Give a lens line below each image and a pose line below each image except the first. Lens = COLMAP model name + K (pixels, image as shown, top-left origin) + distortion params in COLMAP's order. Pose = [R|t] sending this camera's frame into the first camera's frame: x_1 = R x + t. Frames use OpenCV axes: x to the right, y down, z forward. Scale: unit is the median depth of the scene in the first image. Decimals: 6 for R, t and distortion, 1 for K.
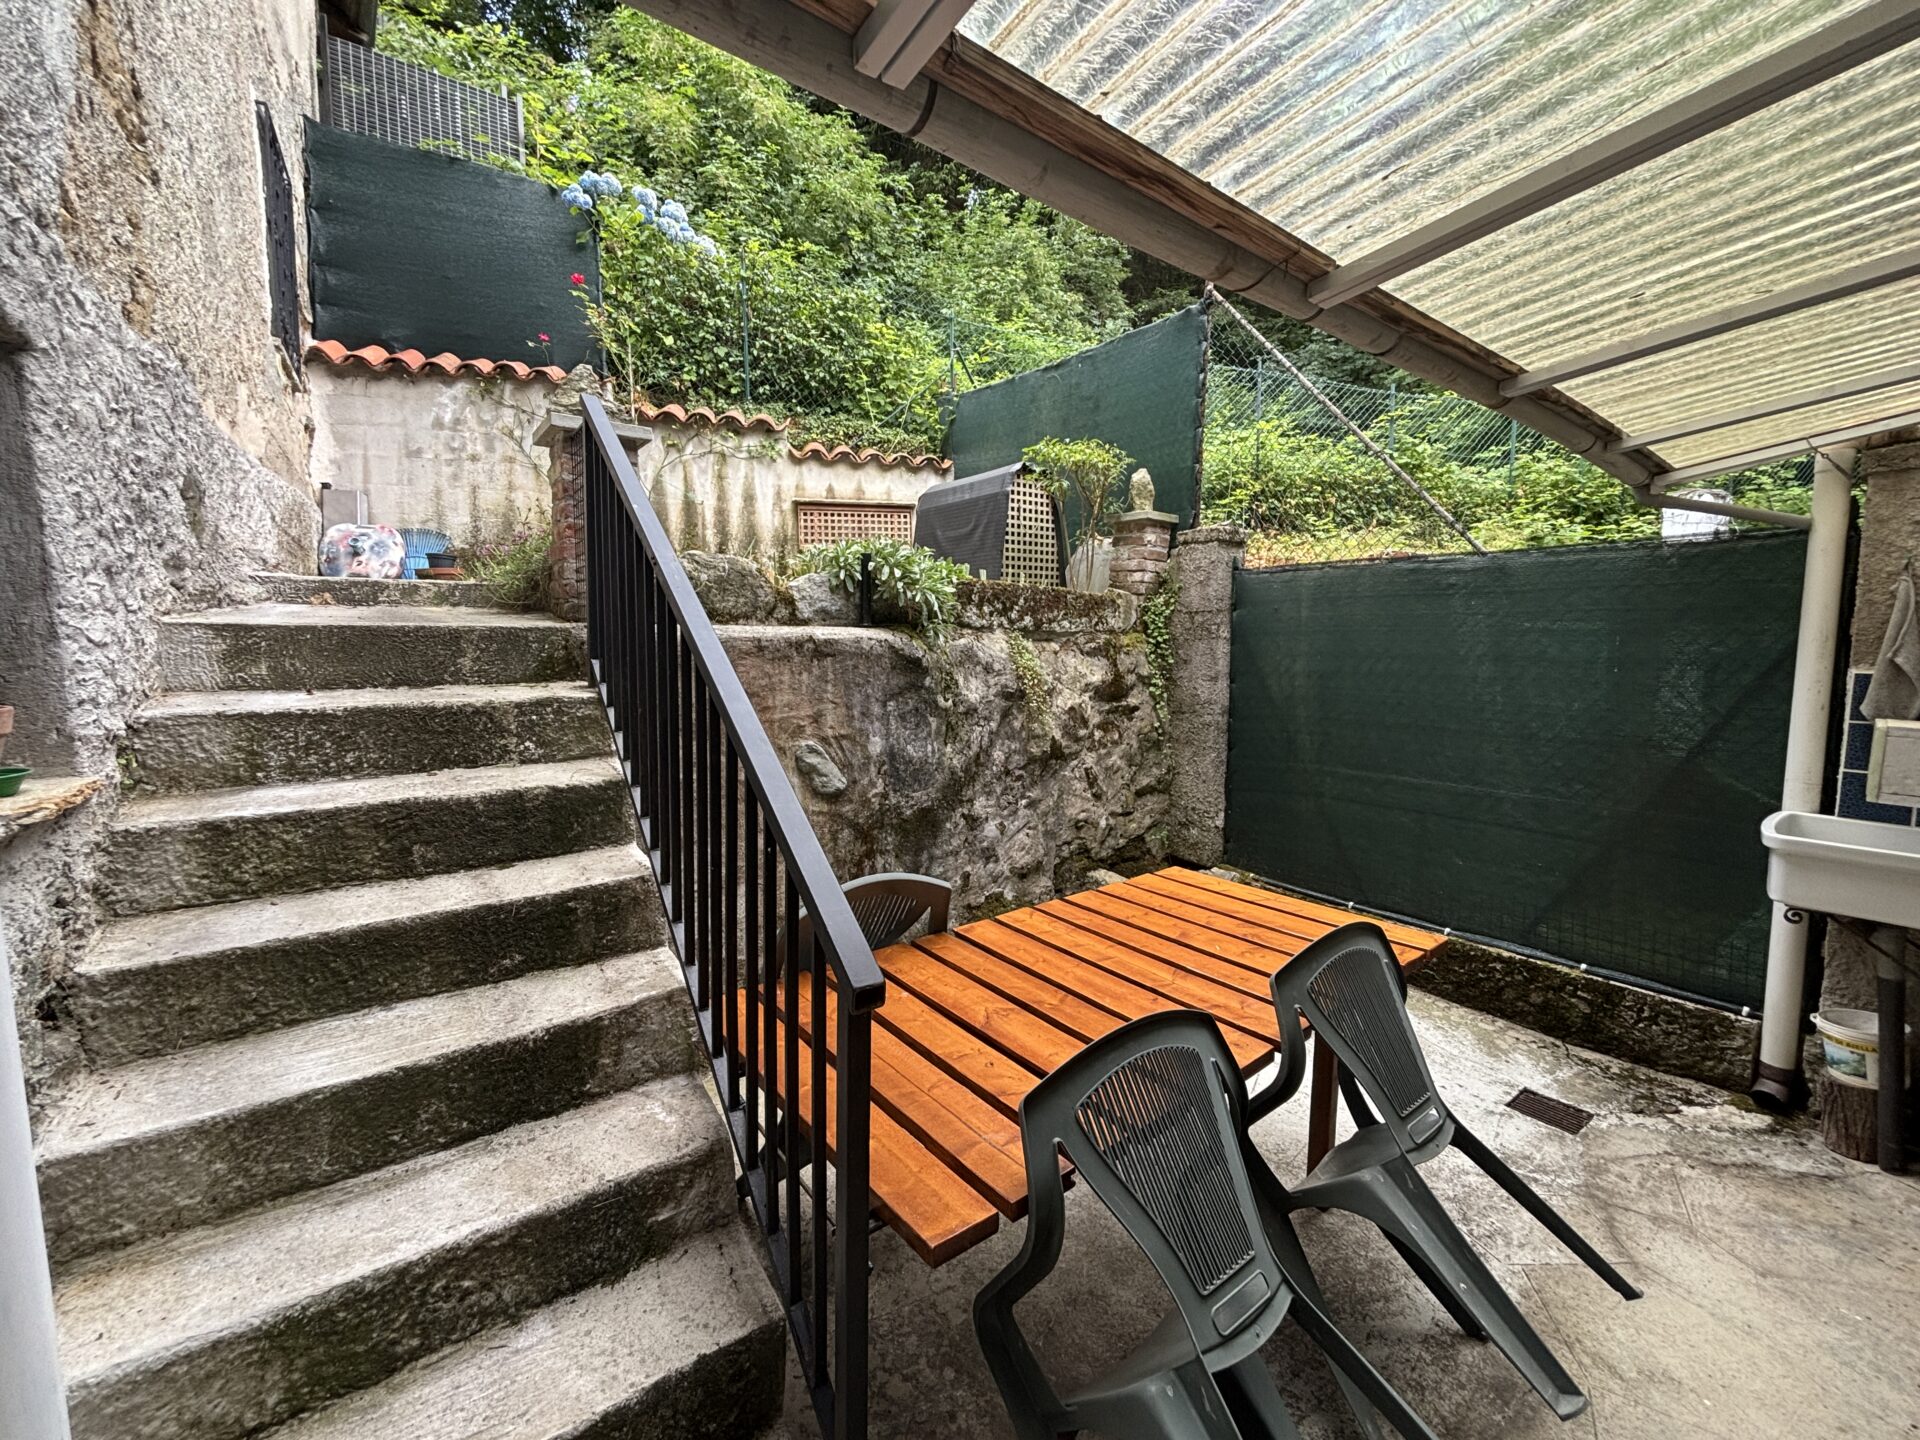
lens RADIAL K [[777.8, 0, 954.9], [0, 777.8, 705.6], [0, 0, 1]] dist [0.000492, 0.000018]
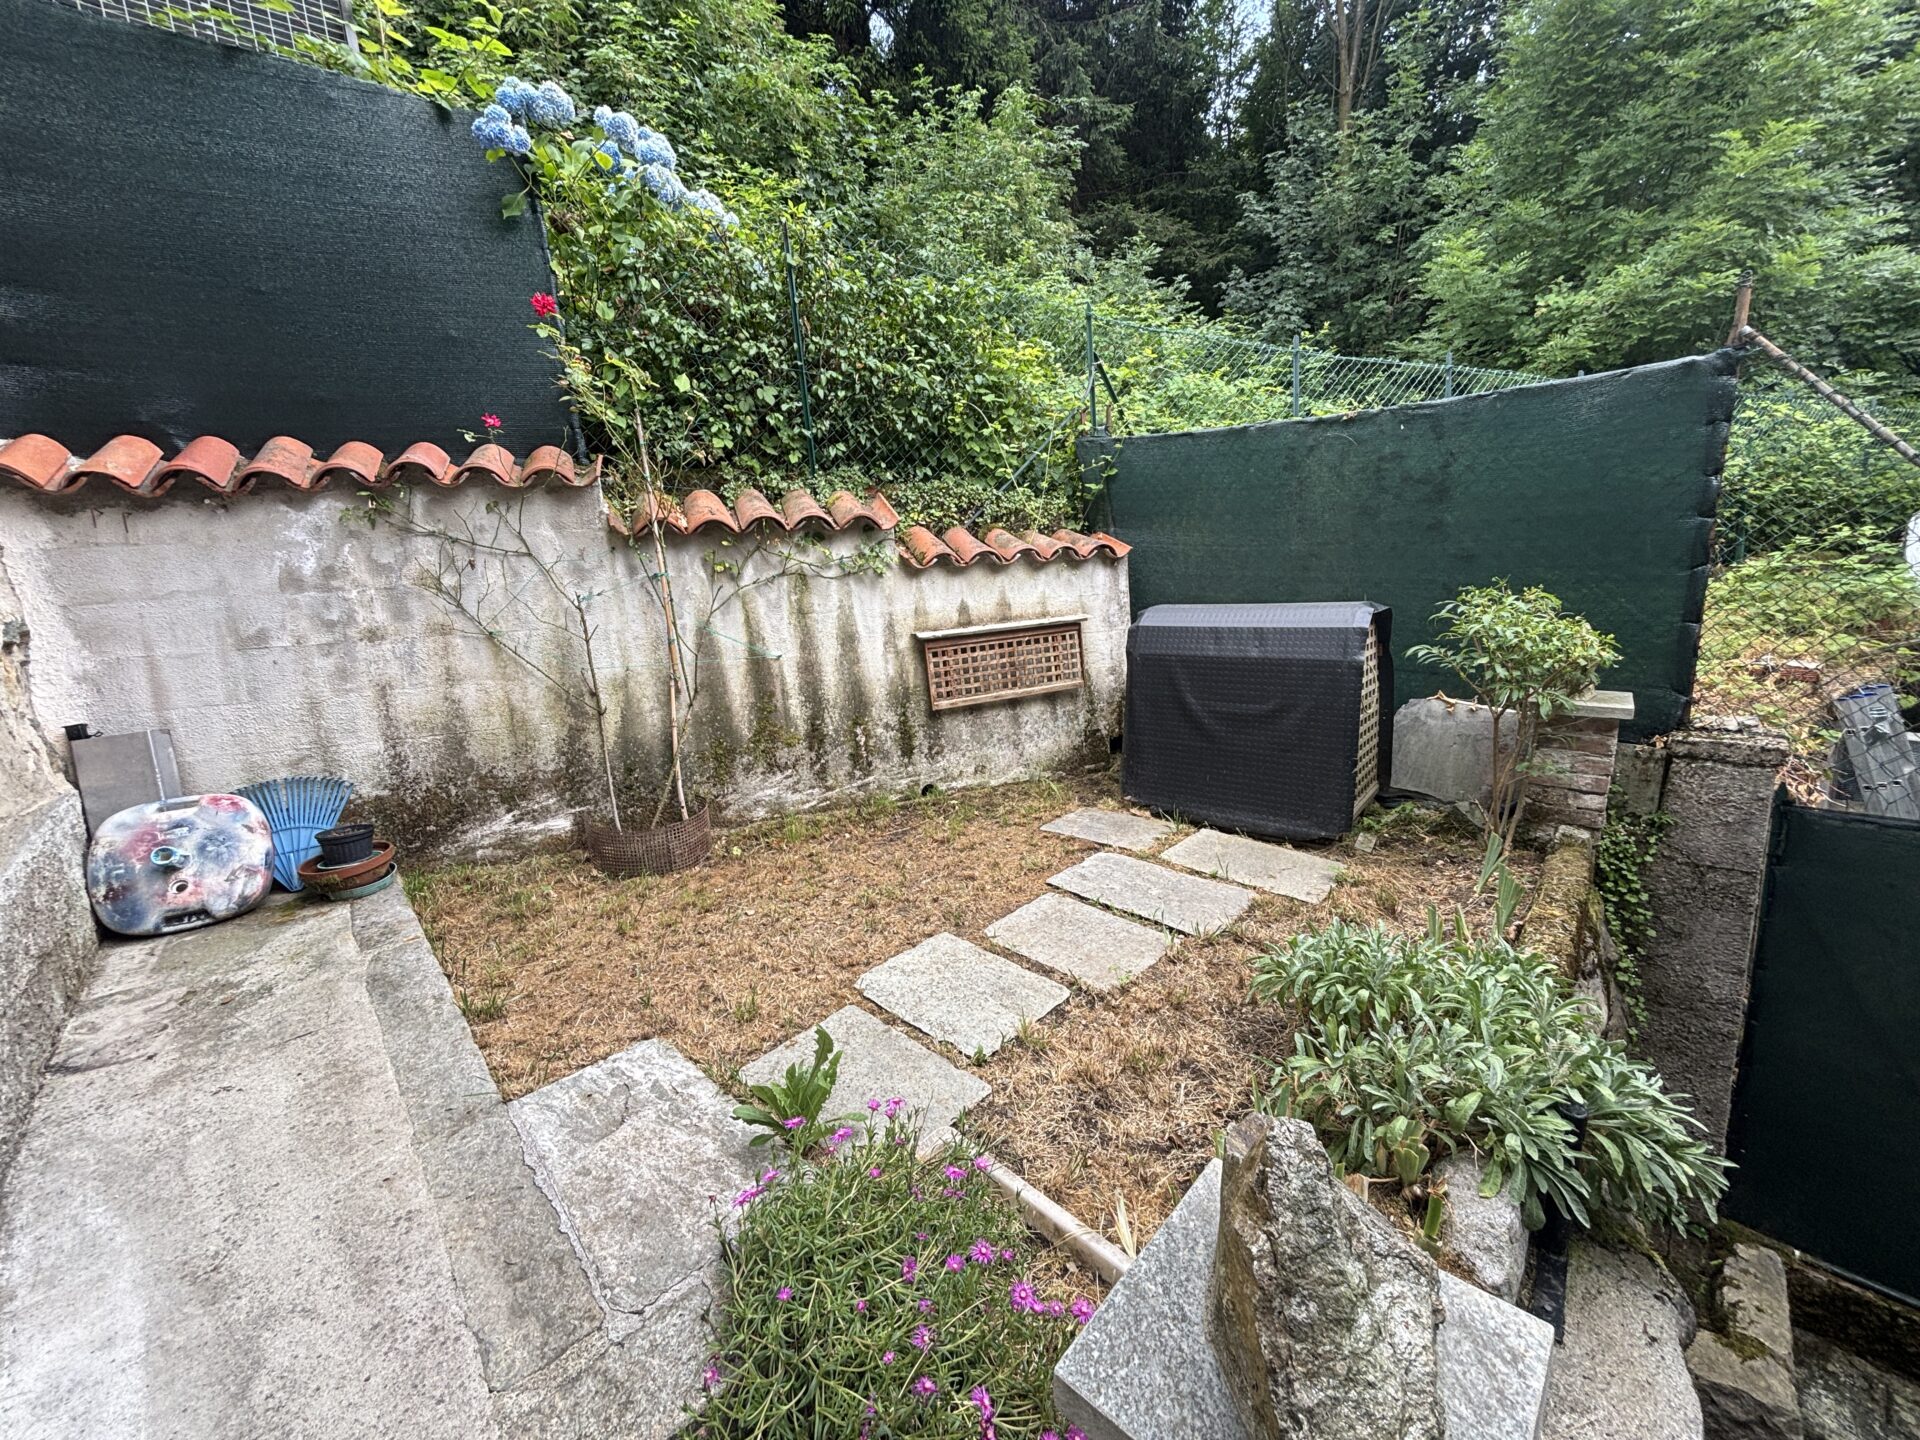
lens RADIAL K [[770.1, 0, 953.5], [0, 770.1, 704.6], [0, 0, 1]] dist [0.004292, 0.000194]
pose [[0.985270, -0.097617, 0.140410, -0.352315], [0.082536, 0.990554, 0.109501, -0.355295], [-0.149772, -0.096299, 0.984020, 0.471795]]
